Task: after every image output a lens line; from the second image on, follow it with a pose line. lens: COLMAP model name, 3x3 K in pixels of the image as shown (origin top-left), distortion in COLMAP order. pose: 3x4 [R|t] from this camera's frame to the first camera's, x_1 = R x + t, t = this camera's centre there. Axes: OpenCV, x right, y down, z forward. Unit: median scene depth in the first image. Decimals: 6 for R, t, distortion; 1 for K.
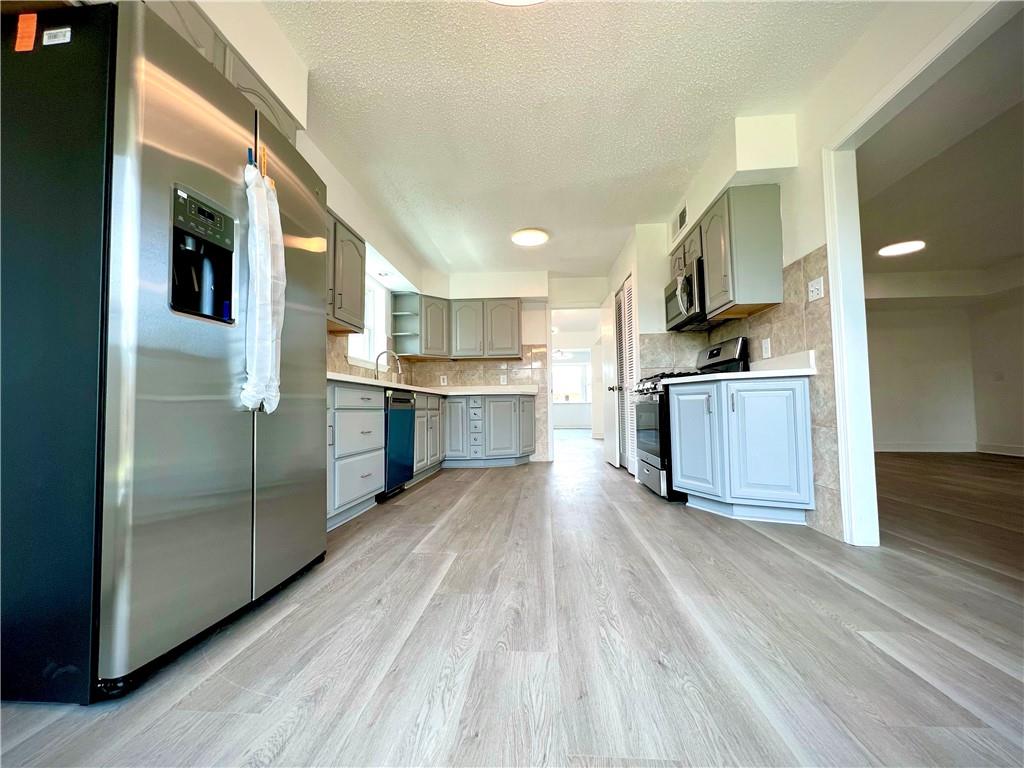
lens RADIAL K [[410.1, 0, 514.9], [0, 410.1, 387.0], [0, 0, 1]] dist [-0.000074, 0.000019]
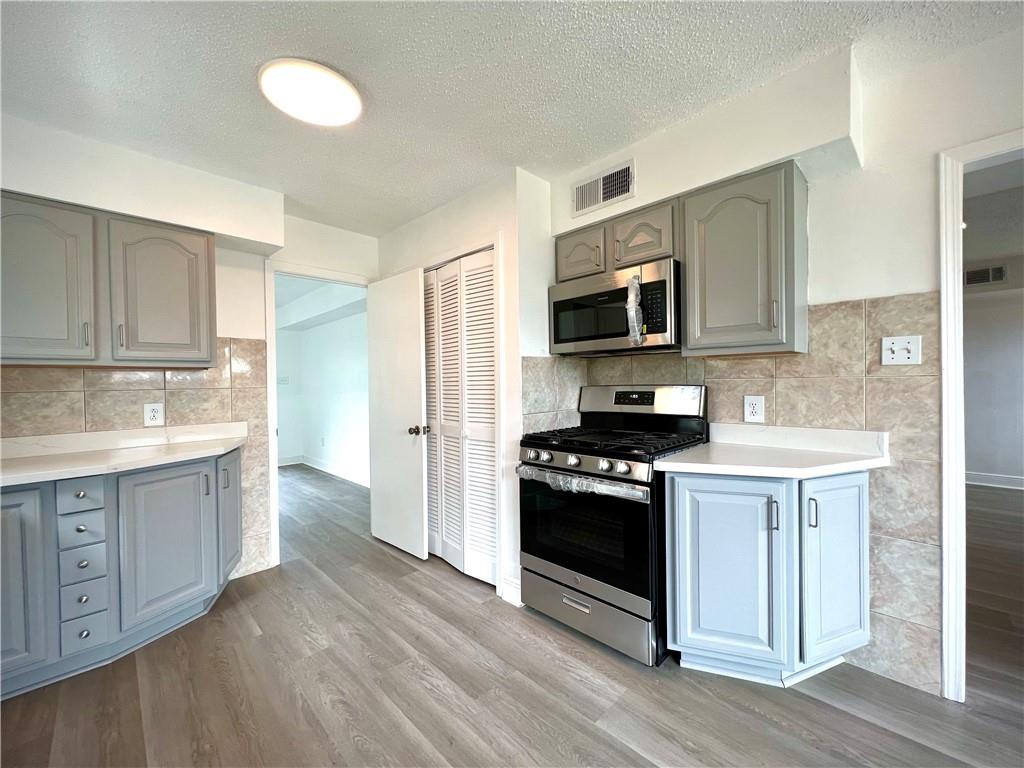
lens RADIAL K [[410.1, 0, 514.9], [0, 410.1, 387.0], [0, 0, 1]] dist [-0.000074, 0.000019]
pose [[0.652802, -0.004795, 0.757514, -0.236111], [-0.031472, 0.998945, 0.033445, -0.162142], [-0.756875, -0.045674, 0.651962, 0.958223]]
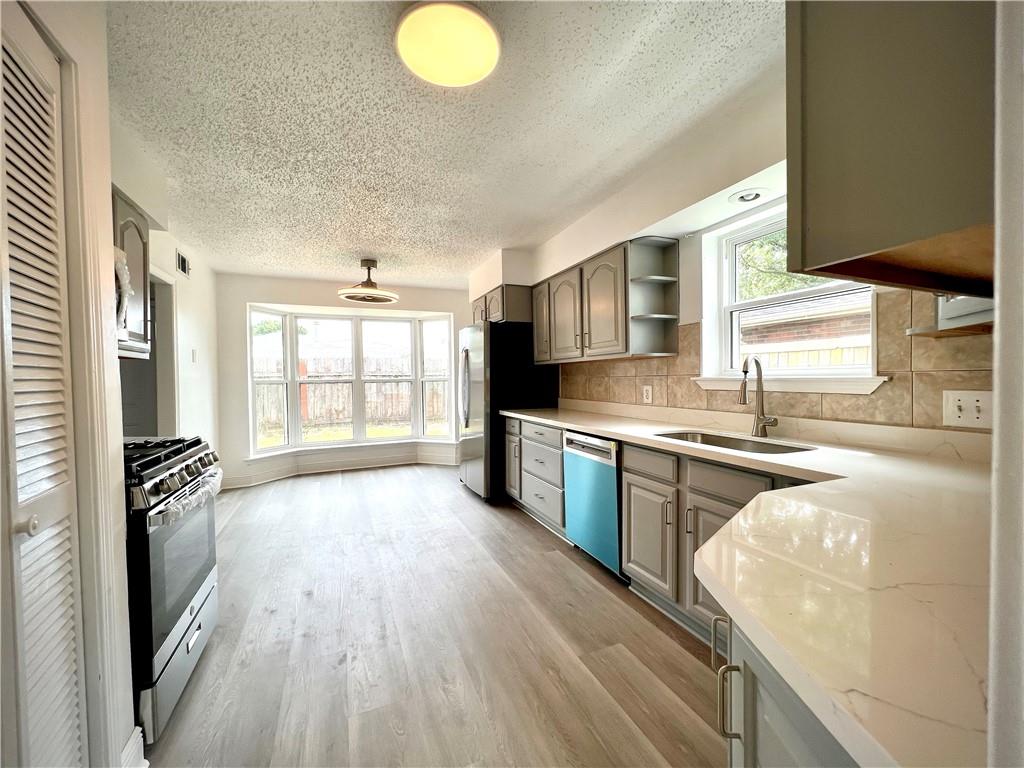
lens RADIAL K [[410.1, 0, 514.9], [0, 410.1, 387.0], [0, 0, 1]] dist [-0.000074, 0.000019]
pose [[-0.886916, 0.033600, -0.460707, 0.267829], [0.047923, 0.998662, -0.019425, -0.095170], [0.459438, -0.039307, -0.887339, 2.228226]]
